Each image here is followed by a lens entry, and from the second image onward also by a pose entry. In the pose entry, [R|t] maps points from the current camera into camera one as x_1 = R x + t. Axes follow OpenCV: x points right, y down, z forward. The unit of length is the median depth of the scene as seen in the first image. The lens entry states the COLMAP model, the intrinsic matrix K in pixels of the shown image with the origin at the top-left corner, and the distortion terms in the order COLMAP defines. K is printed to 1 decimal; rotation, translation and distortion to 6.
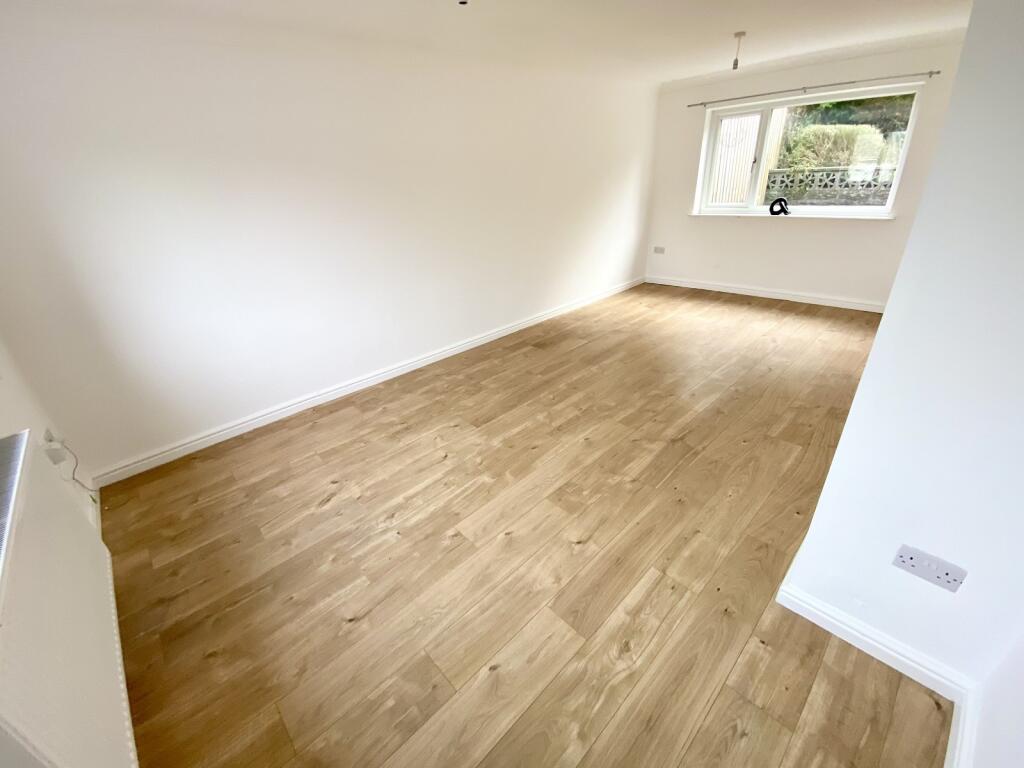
lens RADIAL K [[419.9, 0, 510.7], [0, 419.9, 383.1], [0, 0, 1]] dist [0.017615, -0.001029]
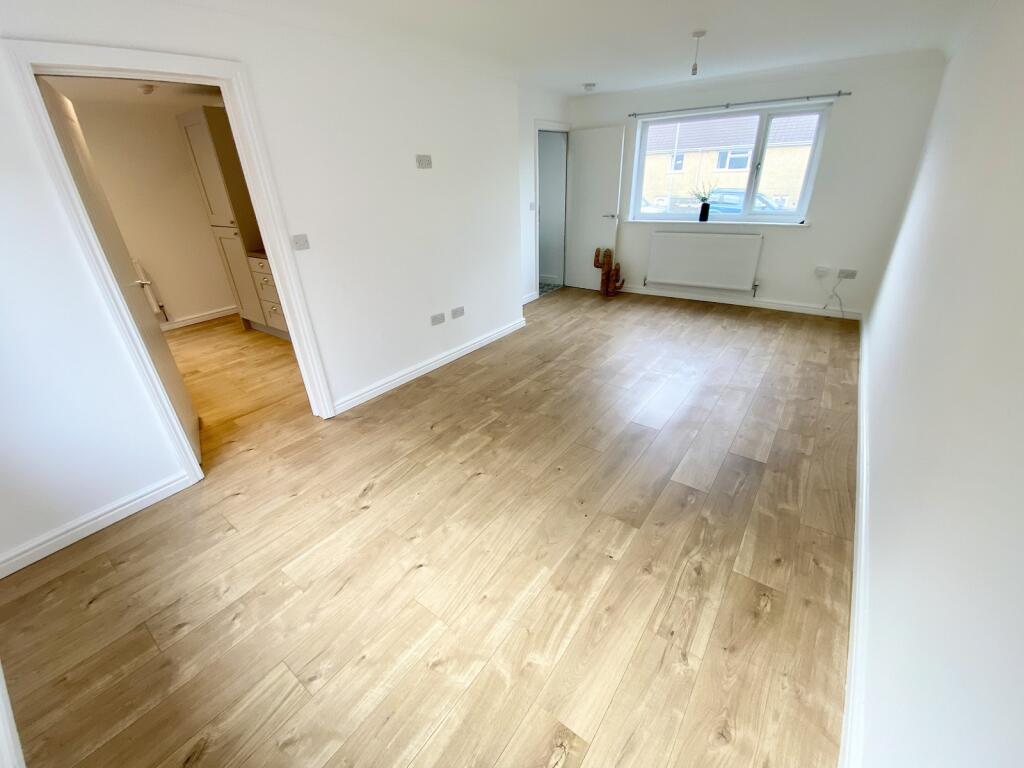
lens RADIAL K [[419.9, 0, 505.3], [0, 419.9, 389.4], [0, 0, 1]] dist [0.017615, -0.001029]
pose [[-0.982024, 0.163713, -0.093953, 0.745119], [0.024349, 0.603455, 0.797025, -1.069440], [0.187180, 0.780410, -0.596594, 2.071725]]
